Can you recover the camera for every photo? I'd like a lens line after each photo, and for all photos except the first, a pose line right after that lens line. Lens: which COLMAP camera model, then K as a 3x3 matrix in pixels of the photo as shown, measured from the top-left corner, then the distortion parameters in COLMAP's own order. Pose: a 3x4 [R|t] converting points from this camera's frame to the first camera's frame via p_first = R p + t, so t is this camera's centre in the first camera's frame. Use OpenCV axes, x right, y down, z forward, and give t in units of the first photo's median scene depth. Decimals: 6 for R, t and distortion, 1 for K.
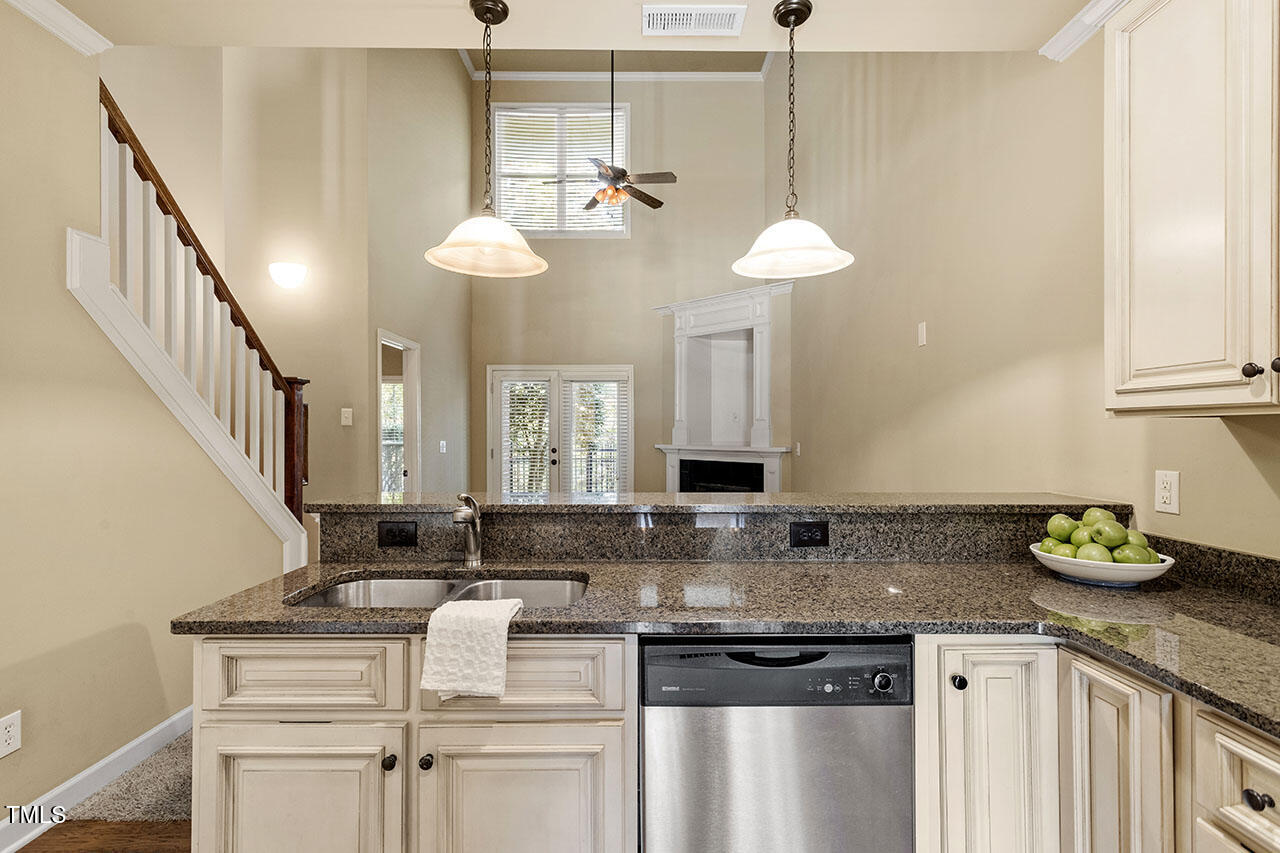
lens RADIAL K [[611.6, 0, 639.3], [0, 611.6, 430.0], [0, 0, 1]] dist [0.002756, 0.000825]
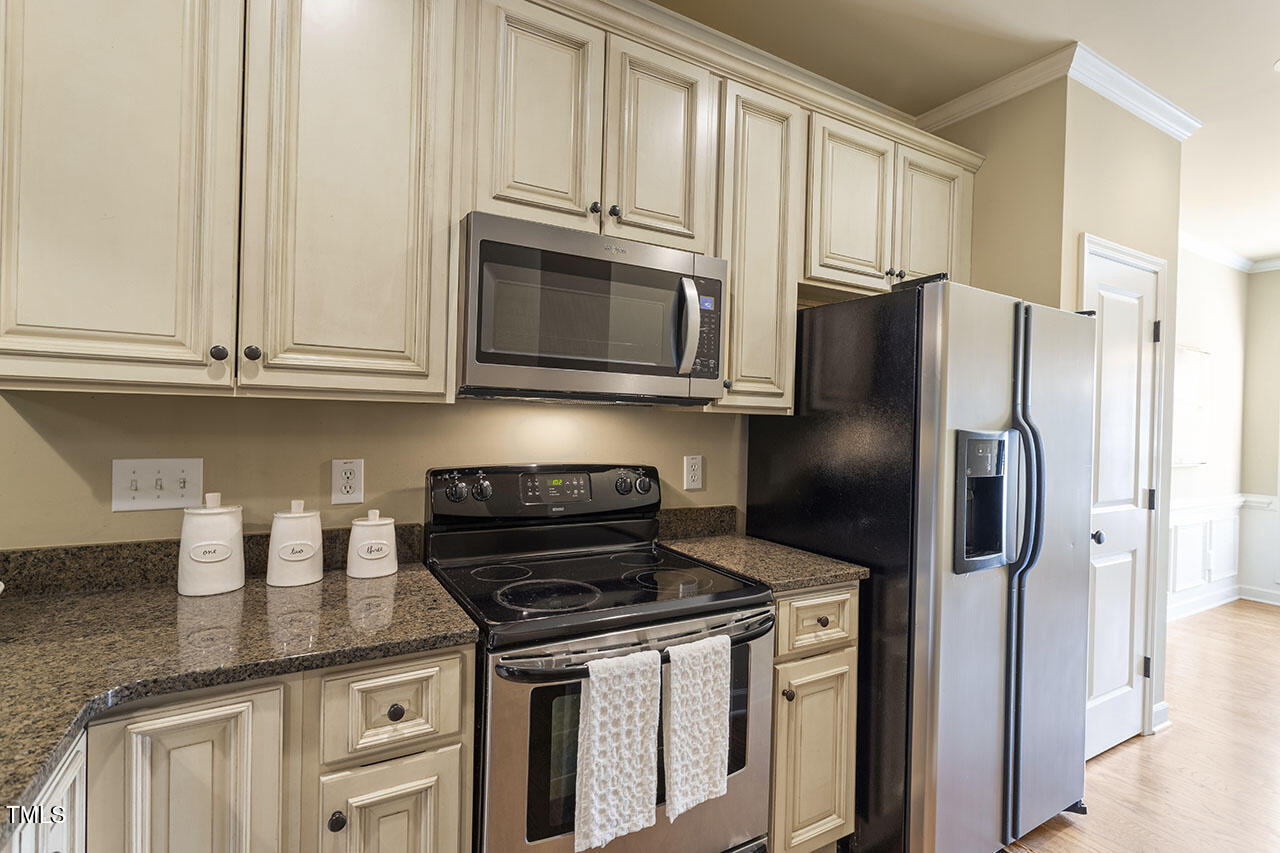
lens RADIAL K [[603.6, 0, 639.5], [0, 603.6, 421.4], [0, 0, 1]] dist [0.000761, 0.001159]
pose [[-0.494178, -0.014690, 0.869237, -0.140930], [-0.025470, 0.999673, 0.002415, -0.002670], [-0.868988, -0.020946, -0.494390, 0.553580]]
